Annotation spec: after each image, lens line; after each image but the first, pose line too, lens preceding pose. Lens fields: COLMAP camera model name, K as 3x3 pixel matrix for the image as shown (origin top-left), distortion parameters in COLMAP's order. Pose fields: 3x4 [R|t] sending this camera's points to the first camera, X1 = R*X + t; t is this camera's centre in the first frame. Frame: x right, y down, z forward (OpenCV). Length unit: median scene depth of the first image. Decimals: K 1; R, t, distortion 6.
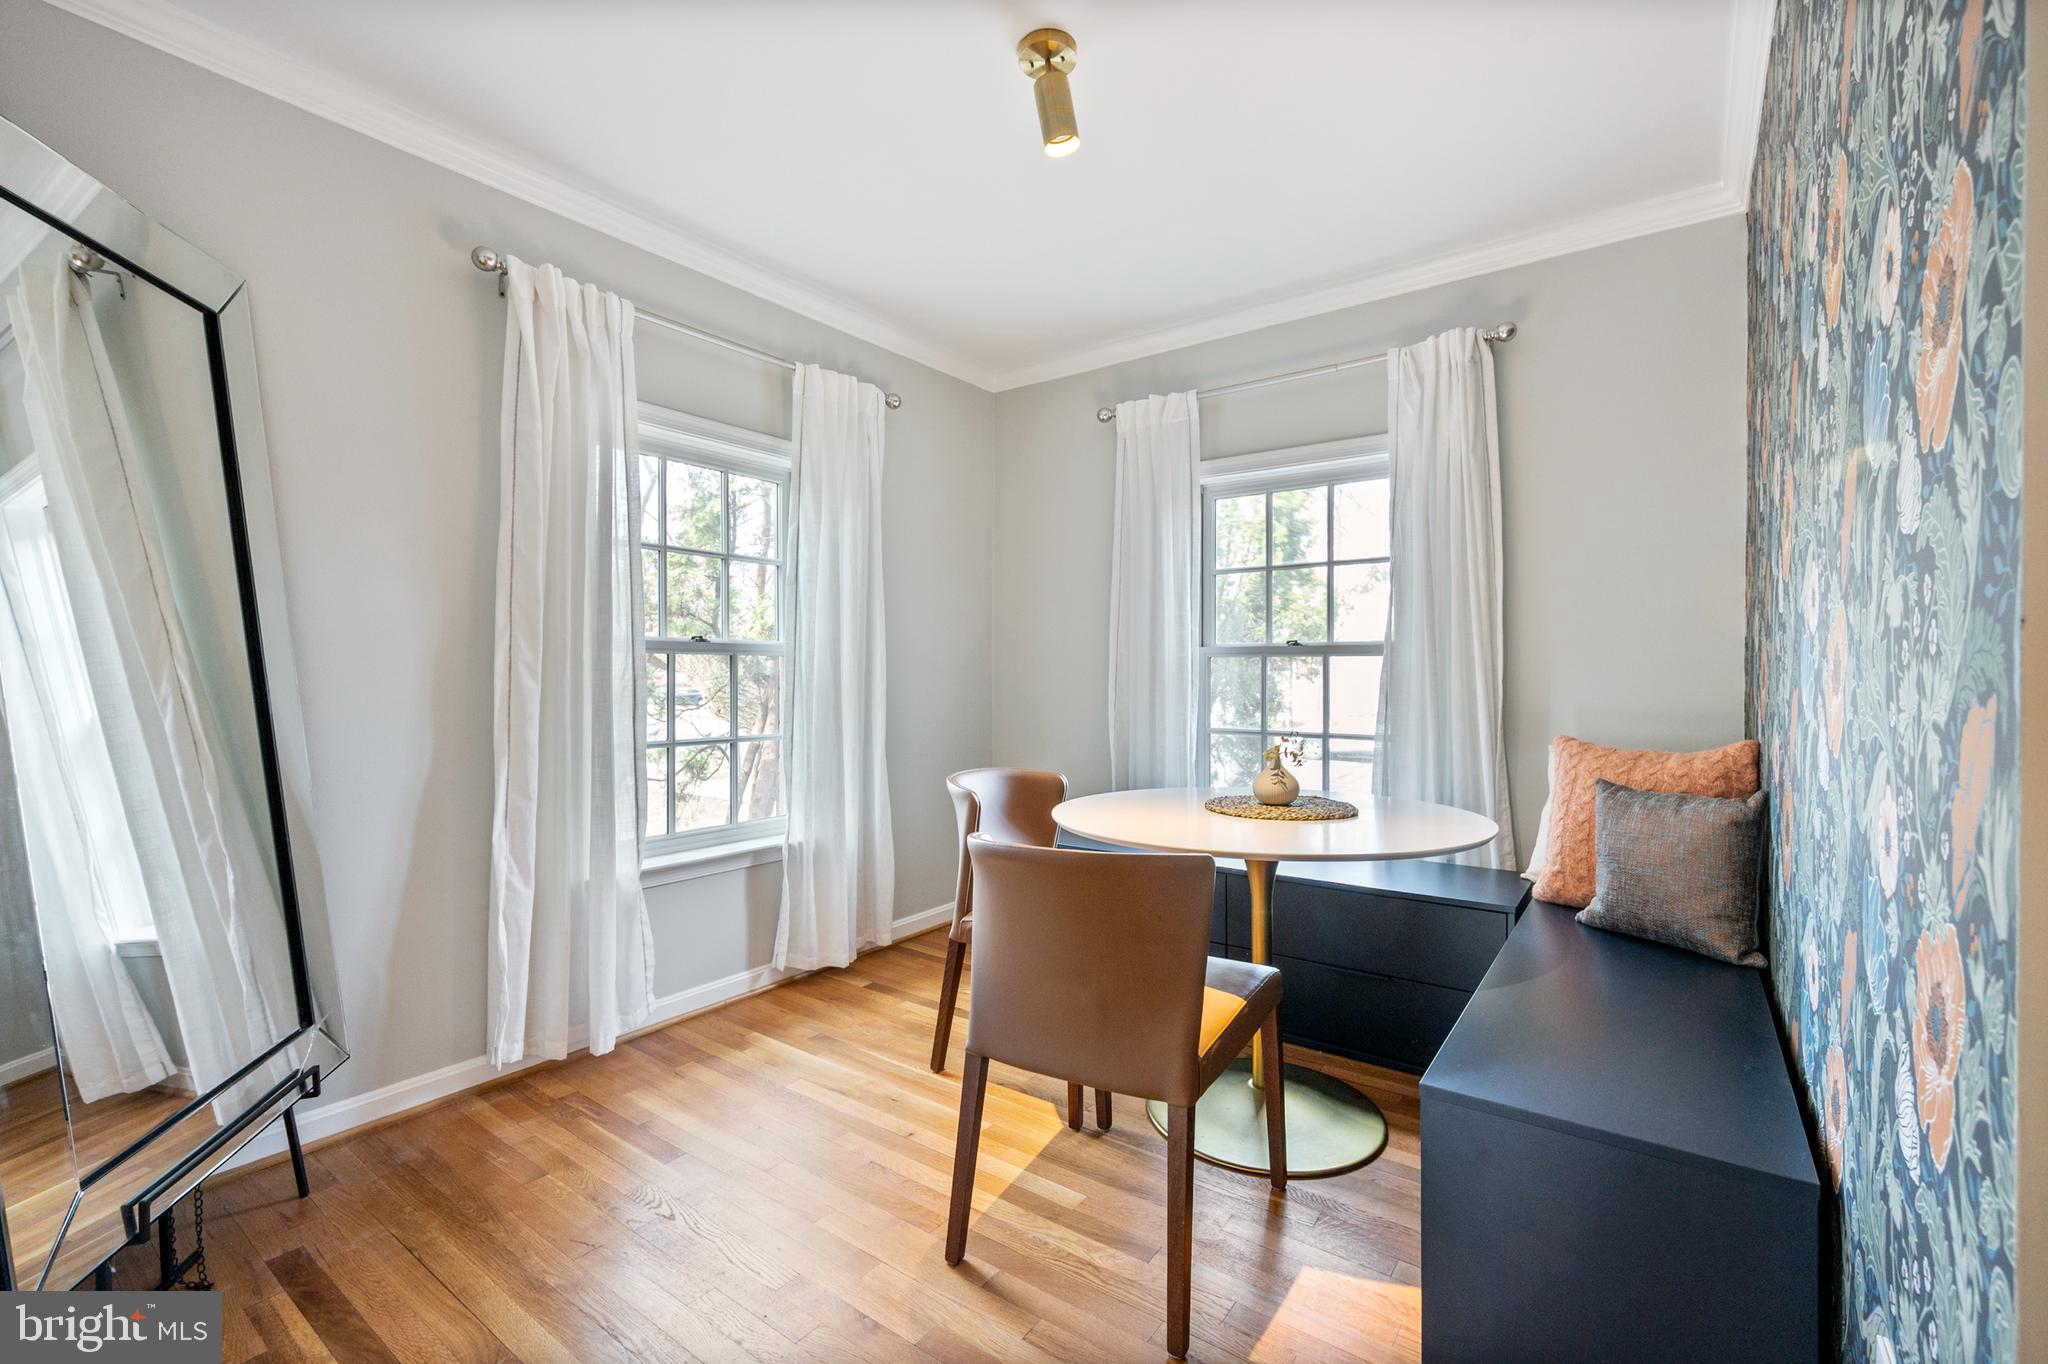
lens RADIAL K [[876.4, 0, 1024.0], [0, 876.4, 682.0], [0, 0, 1]] dist [0.000670, -0.000015]
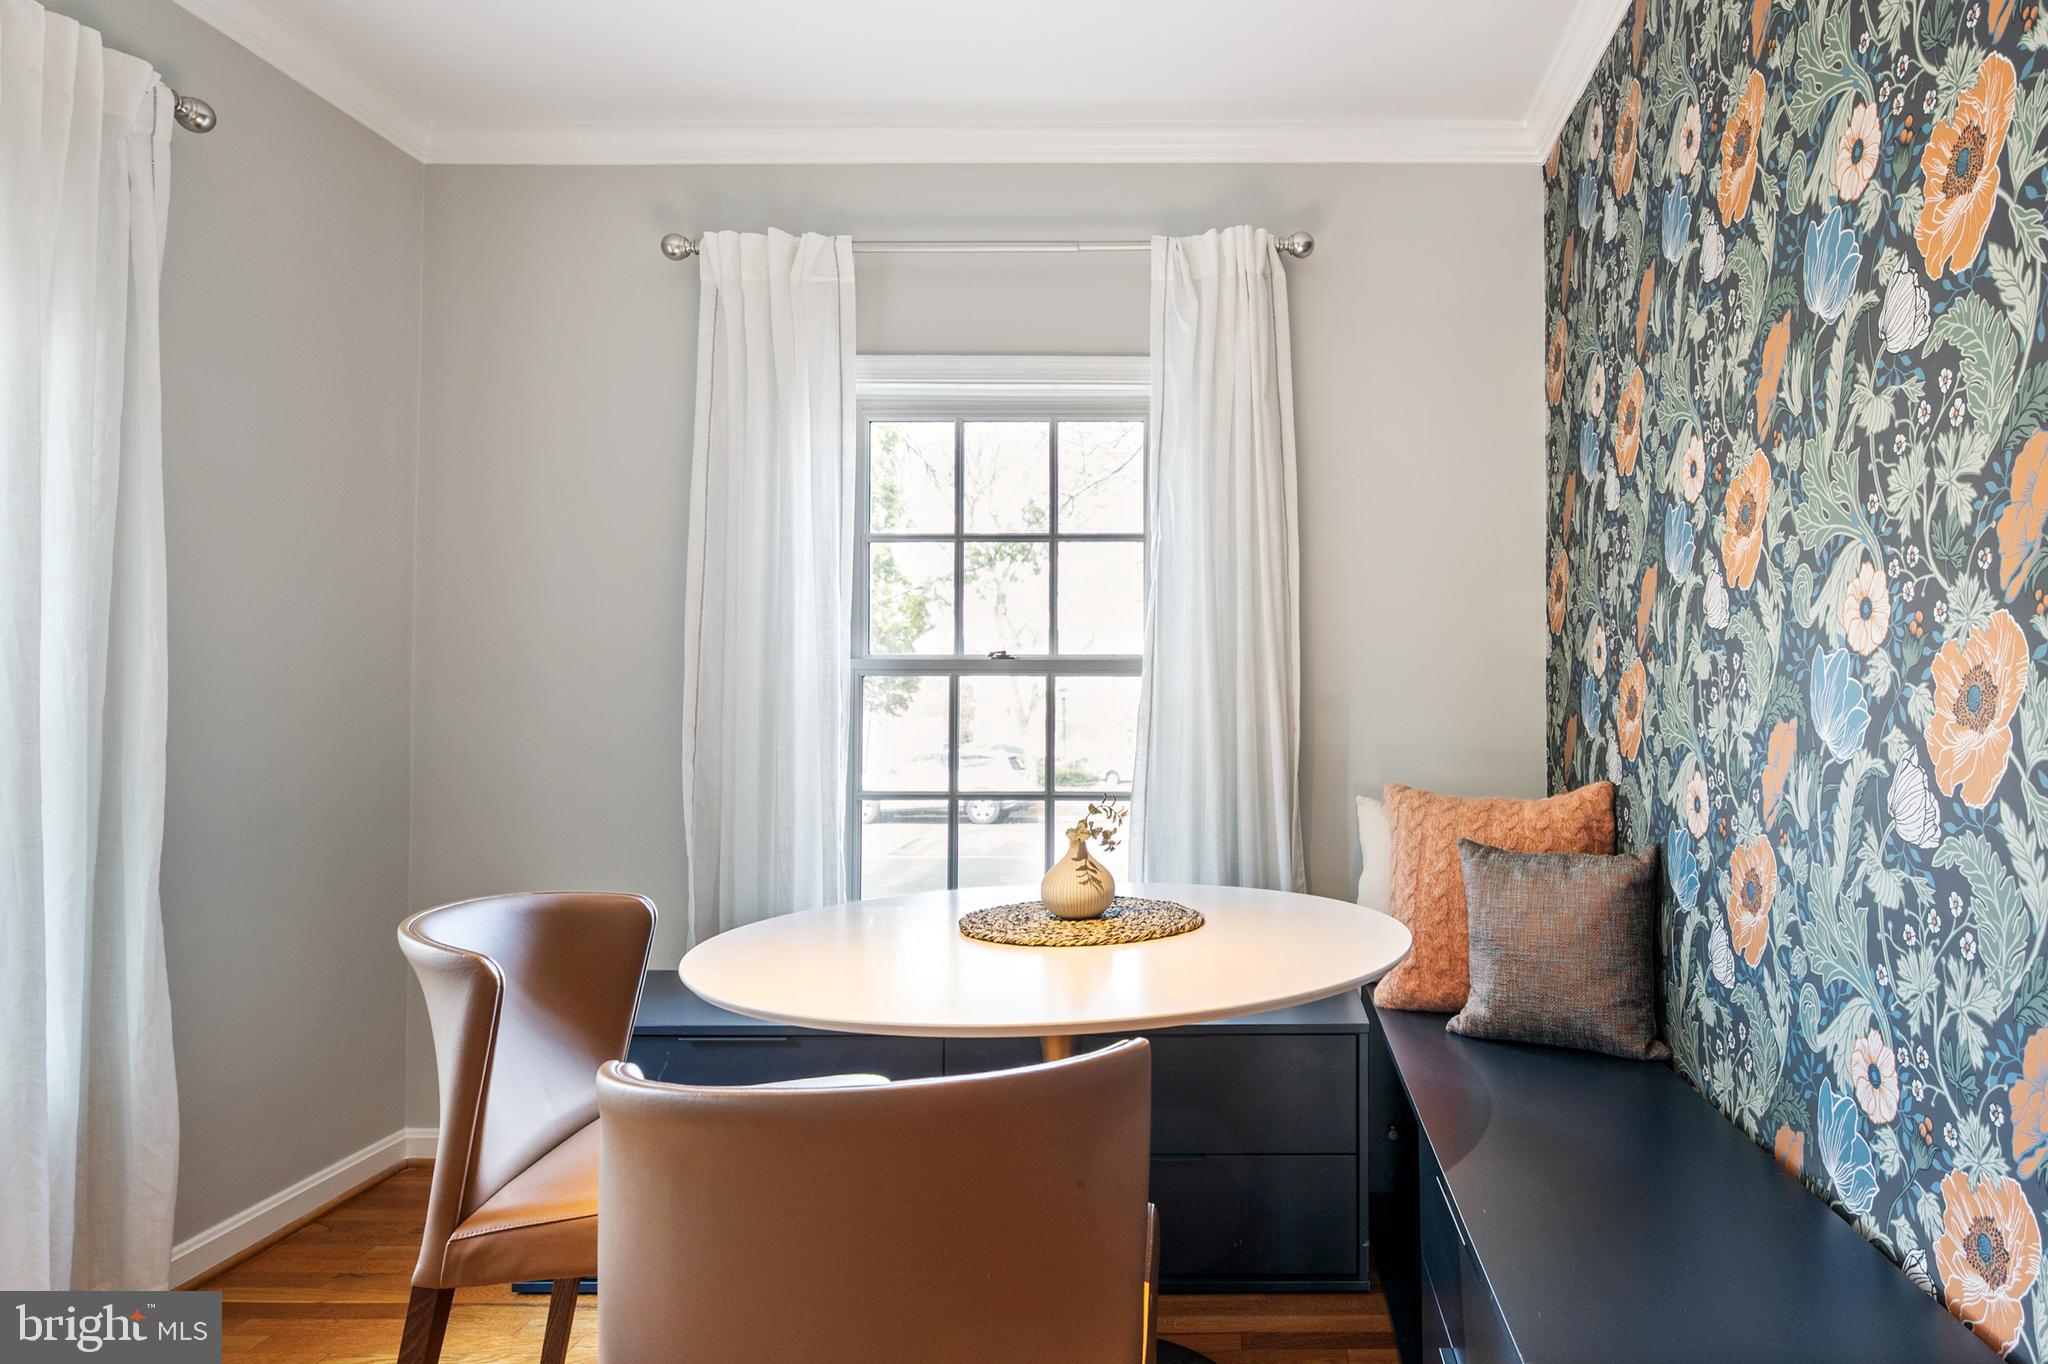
lens RADIAL K [[1108.0, 0, 1024.0], [0, 1108.0, 682.0], [0, 0, 1]] dist [-0.003894, -0.001775]
pose [[0.803135, 0.008468, 0.595737, -0.199829], [0.007362, 0.999682, -0.024134, -0.005542], [-0.595752, 0.023768, 0.802817, 0.391576]]
